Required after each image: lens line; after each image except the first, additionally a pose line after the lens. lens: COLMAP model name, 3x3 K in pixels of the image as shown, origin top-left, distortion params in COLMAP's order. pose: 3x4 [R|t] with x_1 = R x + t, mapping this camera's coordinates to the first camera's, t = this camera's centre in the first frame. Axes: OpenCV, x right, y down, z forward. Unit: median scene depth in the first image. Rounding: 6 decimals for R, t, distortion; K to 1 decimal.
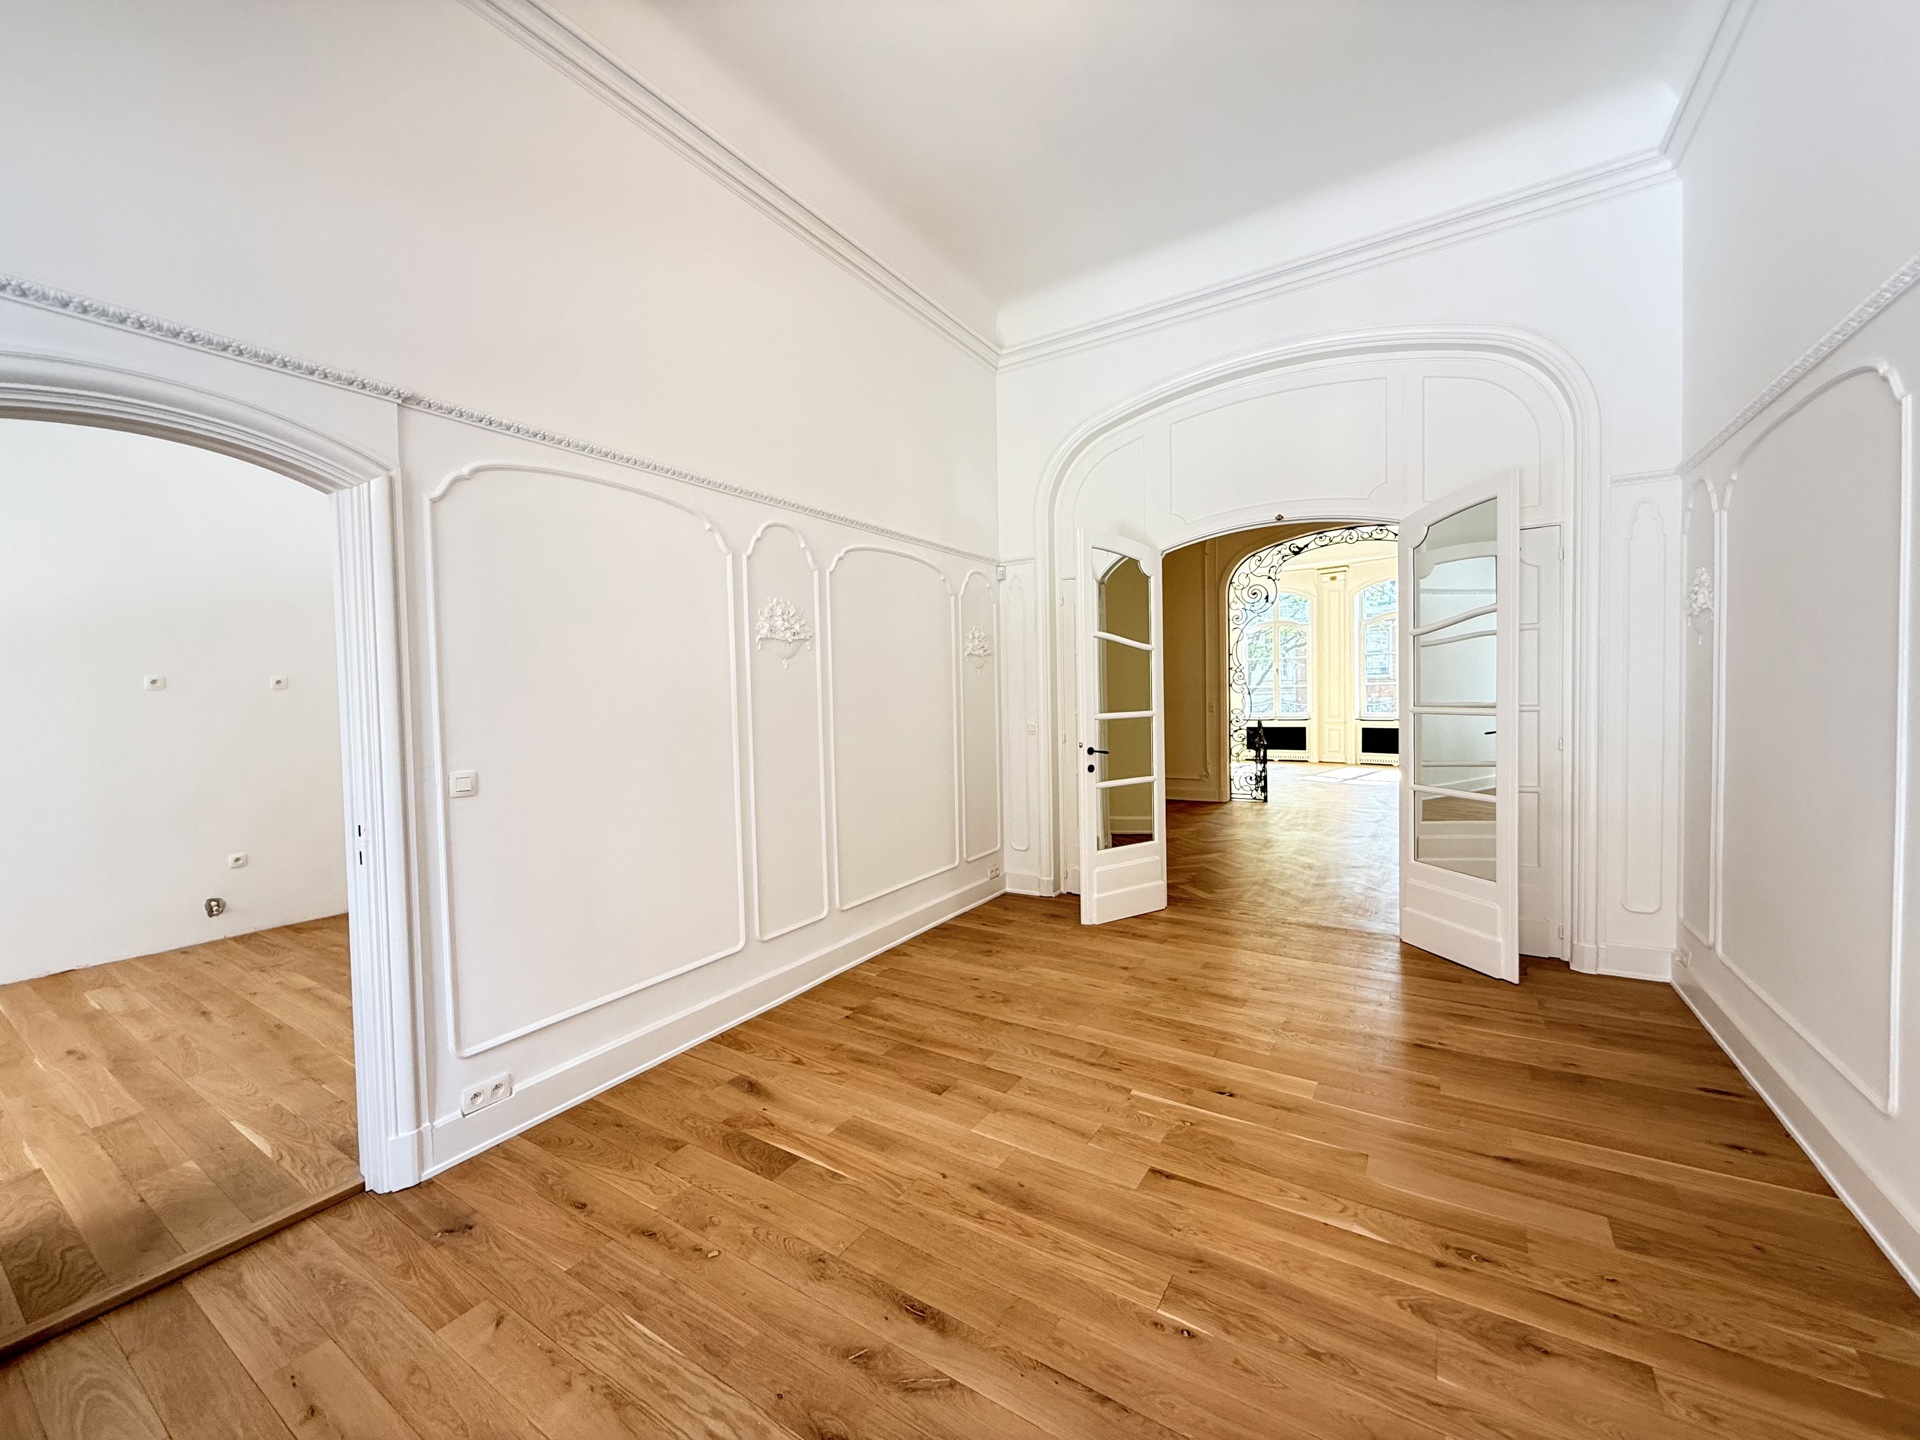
lens RADIAL K [[770.5, 0, 967.5], [0, 770.5, 725.0], [0, 0, 1]] dist [0.011951, -0.000334]
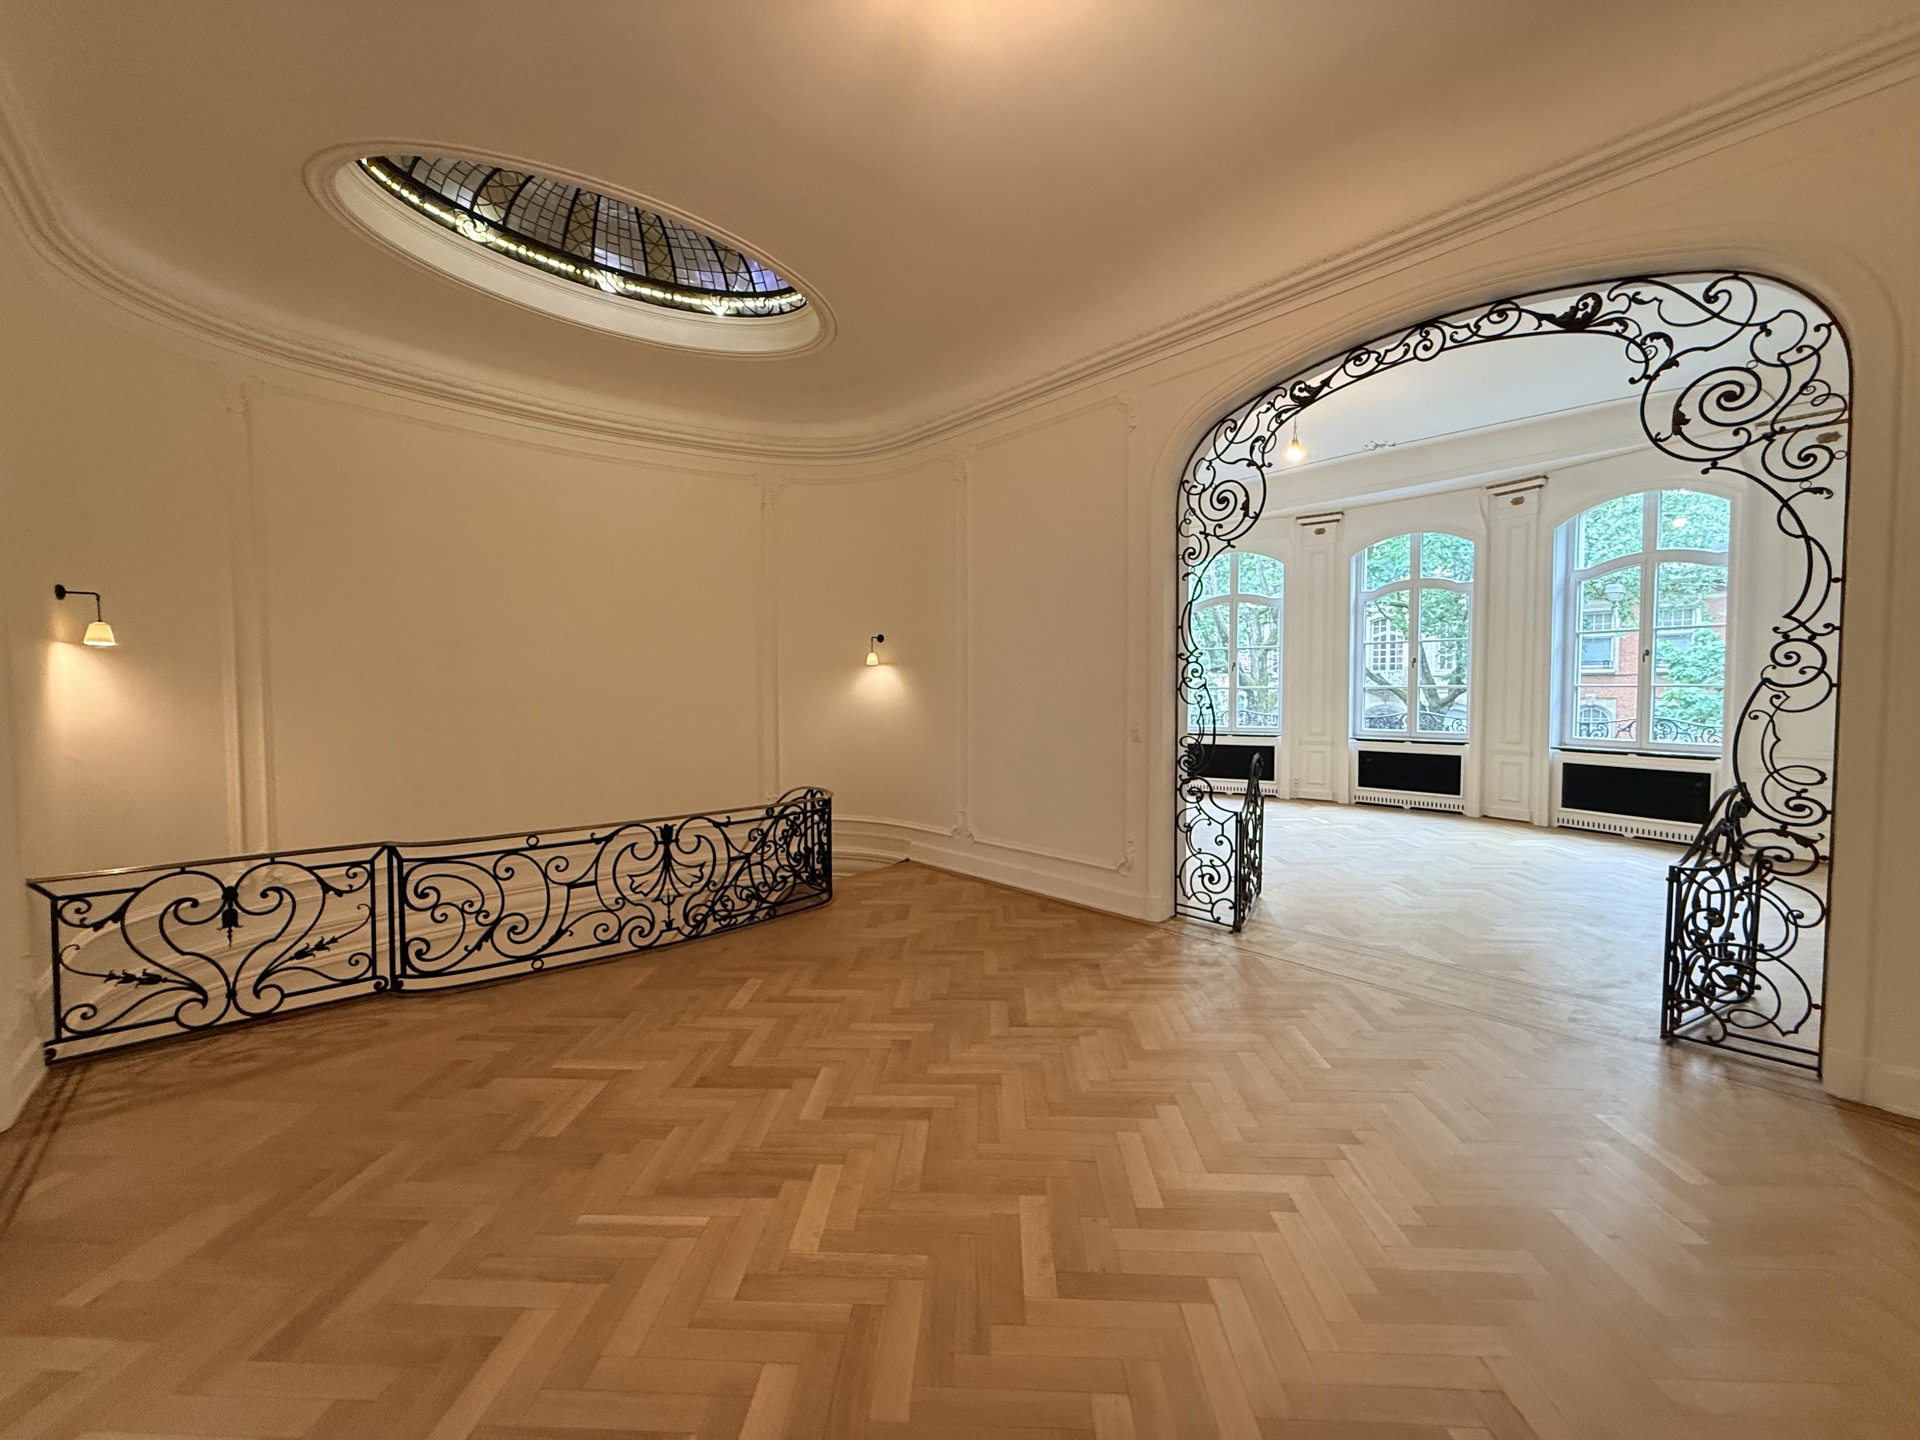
lens RADIAL K [[770.5, 0, 958.0], [0, 770.5, 717.1], [0, 0, 1]] dist [0.011951, -0.000334]
pose [[0.962261, 0.021806, -0.271252, 0.346349], [-0.021477, 0.999761, 0.004182, -0.032304], [0.271278, 0.001802, 0.962499, 0.488787]]
